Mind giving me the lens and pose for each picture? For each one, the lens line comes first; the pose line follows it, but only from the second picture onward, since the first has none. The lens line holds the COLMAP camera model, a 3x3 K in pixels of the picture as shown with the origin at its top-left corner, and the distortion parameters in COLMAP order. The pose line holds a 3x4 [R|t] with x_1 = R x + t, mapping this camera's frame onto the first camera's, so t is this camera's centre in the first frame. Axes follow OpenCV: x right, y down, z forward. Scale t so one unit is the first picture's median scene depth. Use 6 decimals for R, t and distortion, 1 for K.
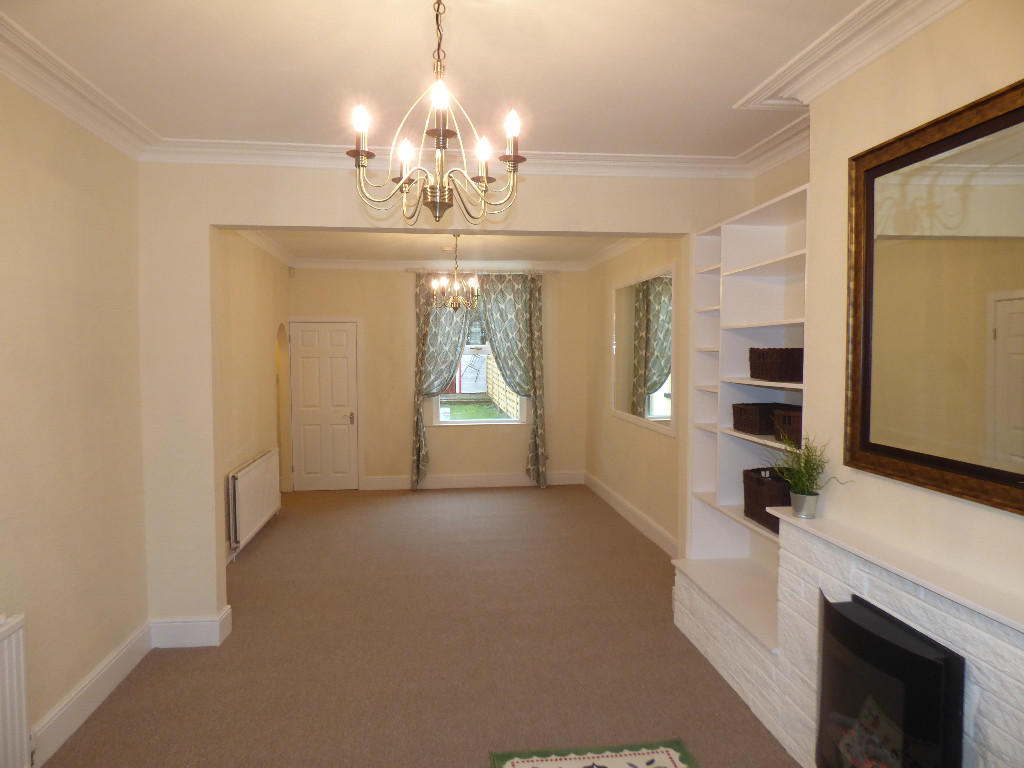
lens RADIAL K [[615.1, 0, 510.7], [0, 615.1, 384.1], [0, 0, 1]] dist [-0.012001, 0.001659]
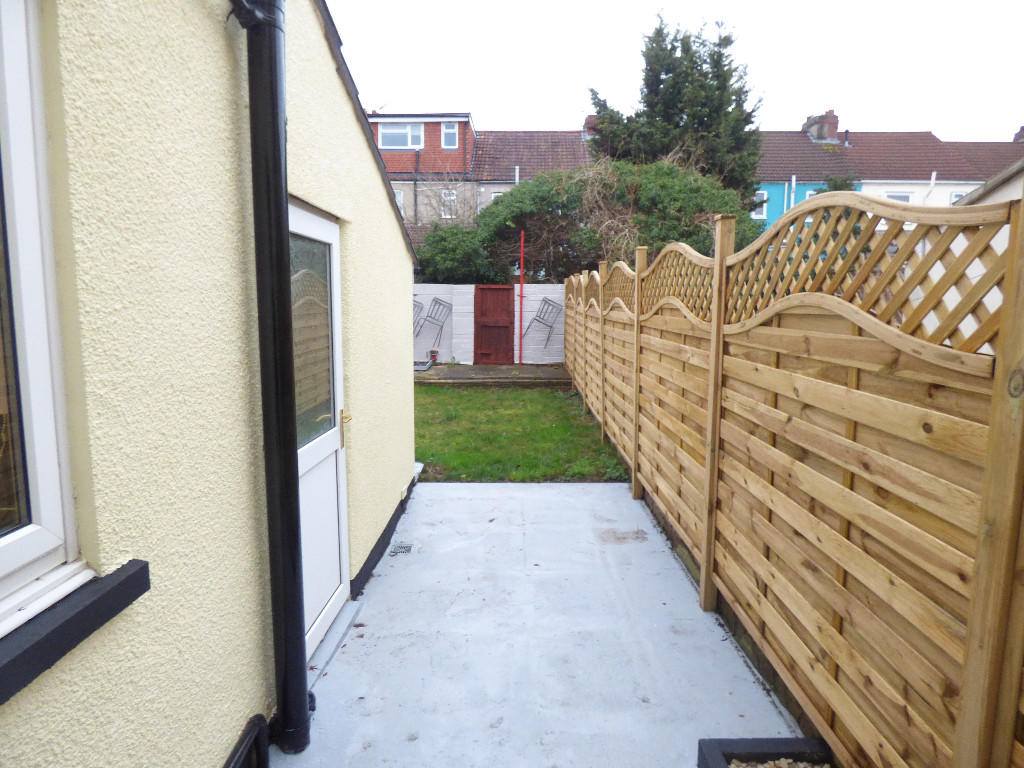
lens RADIAL K [[615.1, 0, 510.6], [0, 615.1, 382.6], [0, 0, 1]] dist [-0.012001, 0.001659]
pose [[0.990755, 0.030752, -0.132133, -0.010306], [-0.019319, 0.996025, 0.086954, -0.020211], [0.134282, -0.083597, 0.987411, 0.391512]]
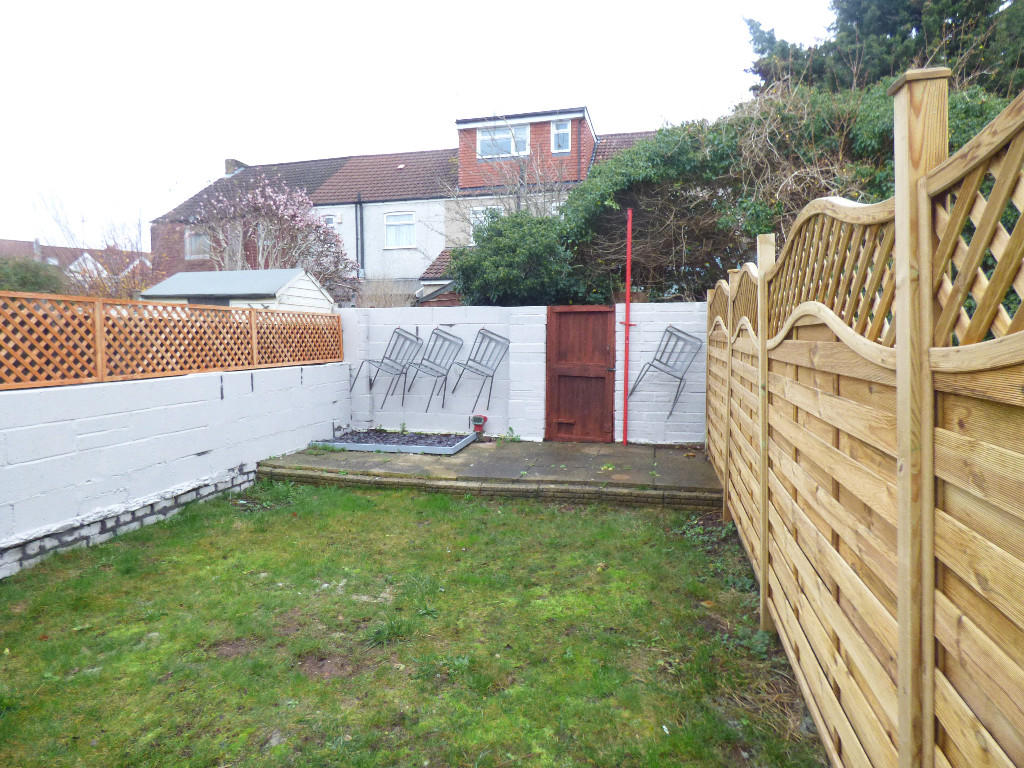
lens RADIAL K [[615.1, 0, 509.6], [0, 615.1, 385.6], [0, 0, 1]] dist [-0.012001, 0.001659]
pose [[0.936212, 0.032058, -0.349970, -0.022757], [-0.021798, 0.999210, 0.033219, -0.028317], [0.350759, -0.023472, 0.936172, 0.652498]]
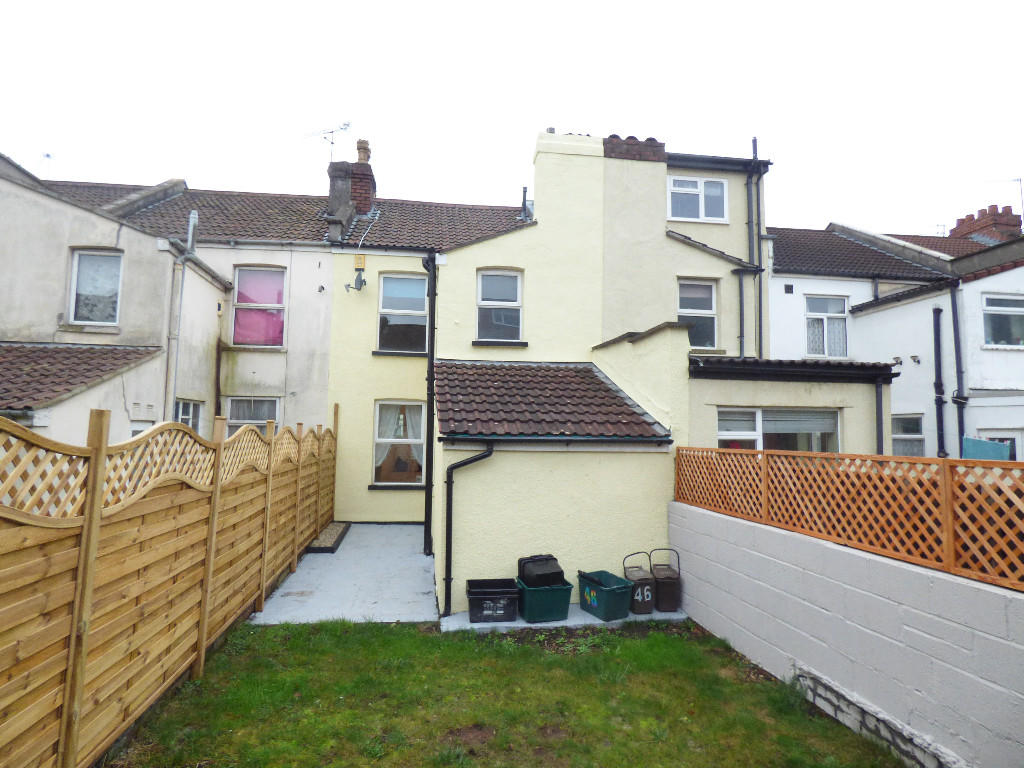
lens RADIAL K [[615.1, 0, 512.3], [0, 615.1, 381.7], [0, 0, 1]] dist [-0.012001, 0.001659]
pose [[-0.999797, -0.006886, -0.018951, -0.096599], [-0.006132, 0.999199, -0.039543, -0.055049], [0.019208, -0.039418, -0.999038, 0.898435]]
